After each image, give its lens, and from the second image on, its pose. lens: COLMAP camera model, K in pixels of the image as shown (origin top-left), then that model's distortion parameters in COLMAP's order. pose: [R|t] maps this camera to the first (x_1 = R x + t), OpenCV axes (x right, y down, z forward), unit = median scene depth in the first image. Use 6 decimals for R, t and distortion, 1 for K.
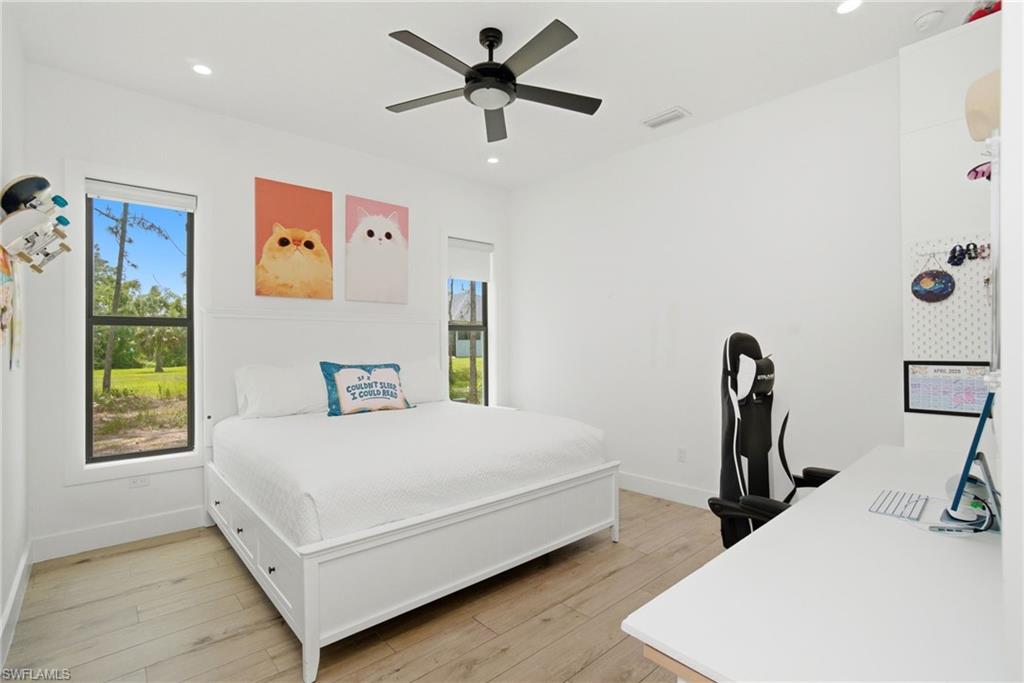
lens RADIAL K [[473.8, 0, 508.0], [0, 473.8, 330.0], [0, 0, 1]] dist [-0.079702, 0.037754]
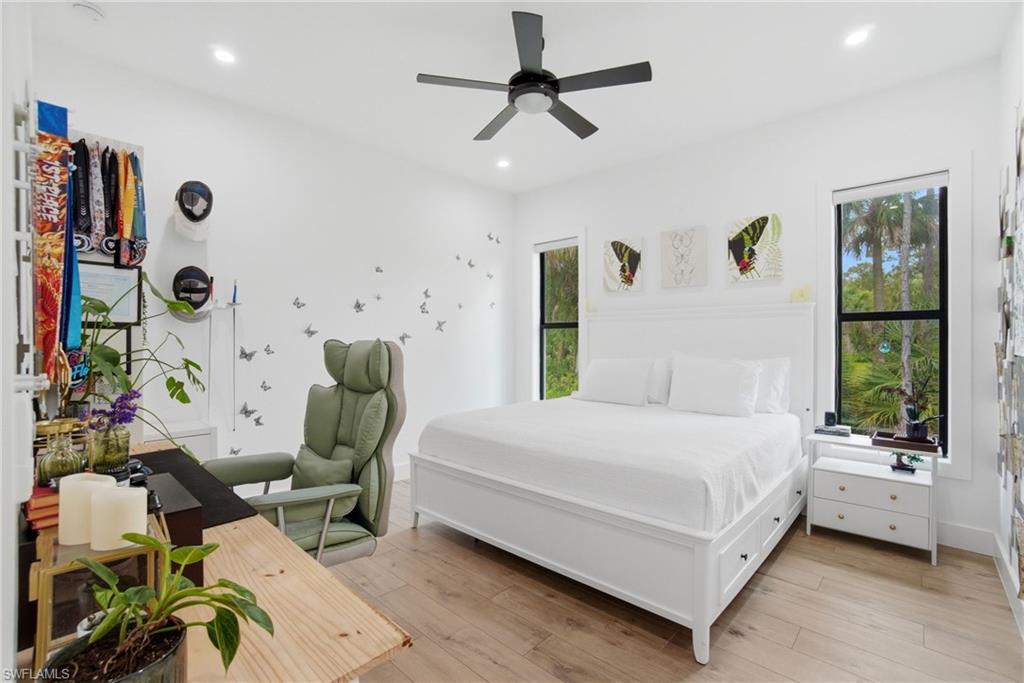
lens RADIAL K [[460.1, 0, 507.6], [0, 460.1, 338.8], [0, 0, 1]] dist [-0.078578, 0.034576]
pose [[0.103964, 0.002943, -0.994577, 0.115939], [0.027509, 0.999605, 0.005833, 0.003517], [0.994201, -0.027966, 0.103841, 0.104392]]
